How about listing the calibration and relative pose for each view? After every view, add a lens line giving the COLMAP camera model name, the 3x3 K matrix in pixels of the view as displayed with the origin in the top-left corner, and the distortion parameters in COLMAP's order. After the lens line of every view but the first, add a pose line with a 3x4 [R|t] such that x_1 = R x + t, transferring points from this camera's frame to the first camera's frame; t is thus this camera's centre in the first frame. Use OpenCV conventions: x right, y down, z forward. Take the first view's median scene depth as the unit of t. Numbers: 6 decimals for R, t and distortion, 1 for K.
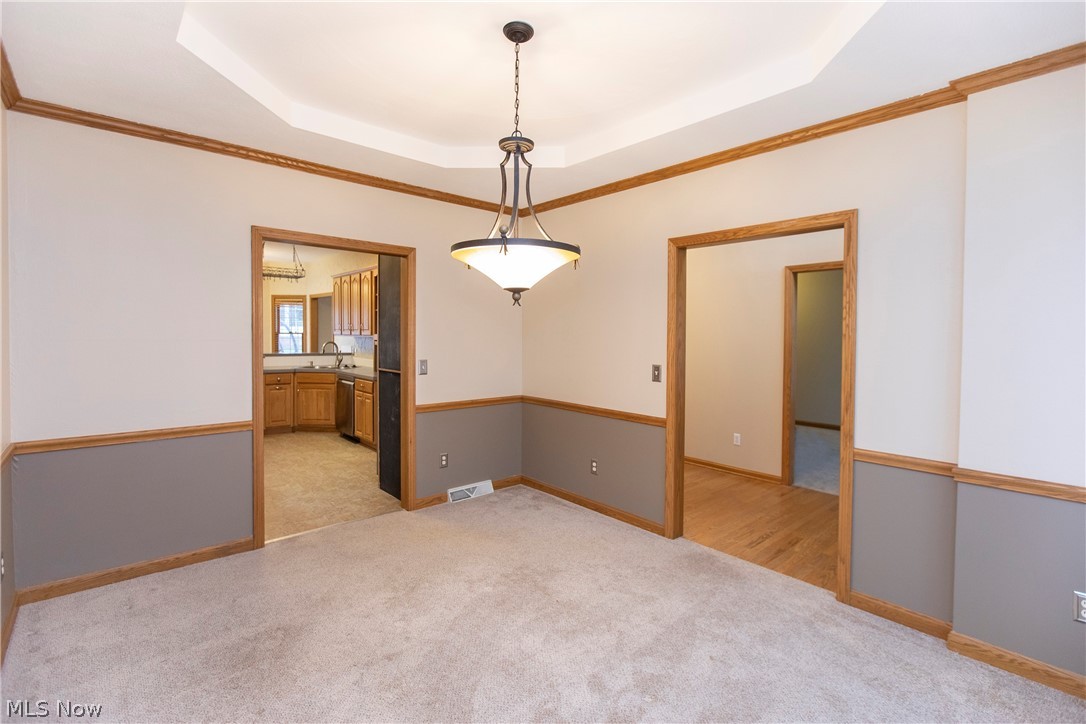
lens RADIAL K [[494.9, 0, 518.6], [0, 494.9, 355.6], [0, 0, 1]] dist [-0.008229, 0.001236]
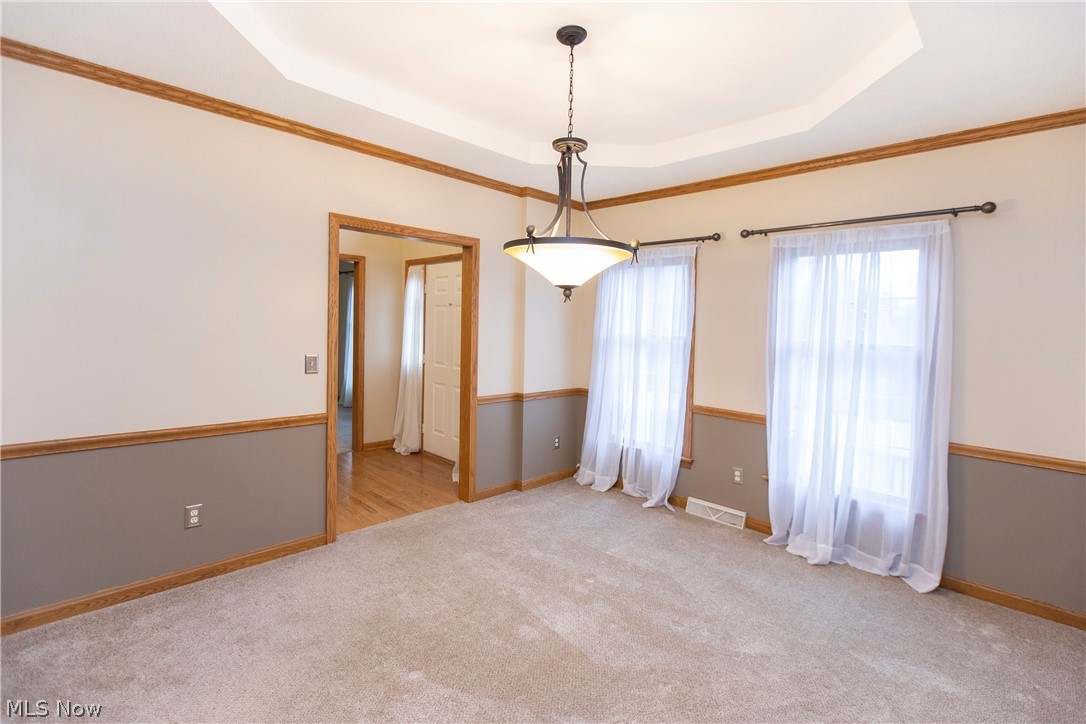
lens RADIAL K [[494.9, 0, 544.3], [0, 494.9, 342.3], [0, 0, 1]] dist [-0.008229, 0.001236]
pose [[-0.083285, -0.051660, 0.995186, -0.720751], [0.013219, 0.998510, 0.052939, -0.050151], [-0.996438, 0.017565, -0.082478, 0.787969]]
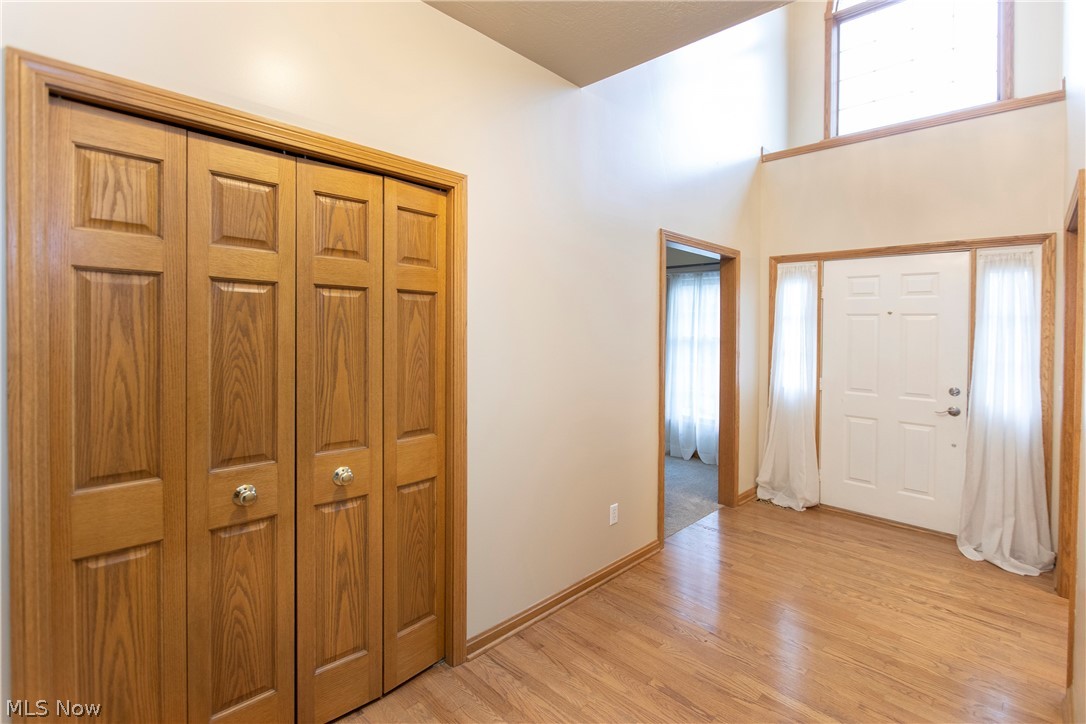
lens RADIAL K [[494.9, 0, 552.5], [0, 494.9, 331.3], [0, 0, 1]] dist [-0.008229, 0.001236]
pose [[-0.097247, -0.026580, 0.994905, -0.194892], [0.021569, 0.999352, 0.028807, -0.101635], [-0.995027, 0.024261, -0.096611, 1.936728]]
